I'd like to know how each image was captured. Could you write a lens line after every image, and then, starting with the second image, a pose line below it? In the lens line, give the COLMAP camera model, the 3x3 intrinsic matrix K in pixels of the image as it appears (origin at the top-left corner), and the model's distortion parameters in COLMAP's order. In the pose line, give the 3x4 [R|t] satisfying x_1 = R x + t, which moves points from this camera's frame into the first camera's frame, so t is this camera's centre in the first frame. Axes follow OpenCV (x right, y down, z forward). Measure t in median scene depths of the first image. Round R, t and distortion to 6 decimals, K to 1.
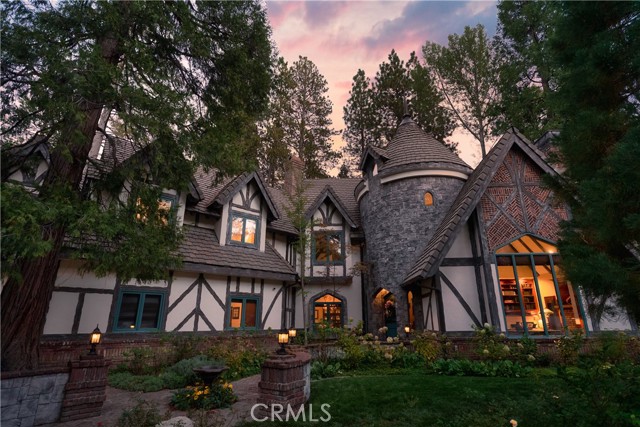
lens RADIAL K [[324.1, 0, 325.9], [0, 324.1, 207.2], [0, 0, 1]] dist [0.000406, 0.000268]
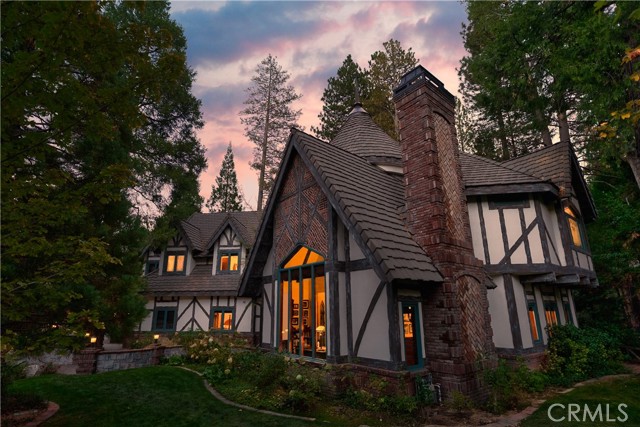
lens RADIAL K [[324.1, 0, 319.4], [0, 324.1, 216.3], [0, 0, 1]] dist [0.000406, 0.000268]
pose [[0.632959, -0.213887, -0.744053, 1.040650], [0.259439, 0.964109, -0.056442, 0.056775], [0.729420, -0.157311, 0.665732, 0.344894]]
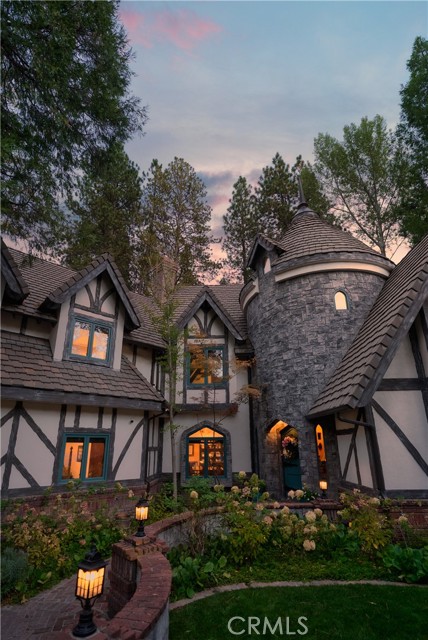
lens RADIAL K [[324.1, 0, 207.1], [0, 324.1, 327.0], [0, 0, 1]] dist [0.000406, 0.000268]
pose [[0.999947, 0.002706, 0.009977, 0.000968], [-0.002598, 0.999938, -0.010783, 0.044286], [-0.010006, 0.010756, 0.999892, 0.250747]]
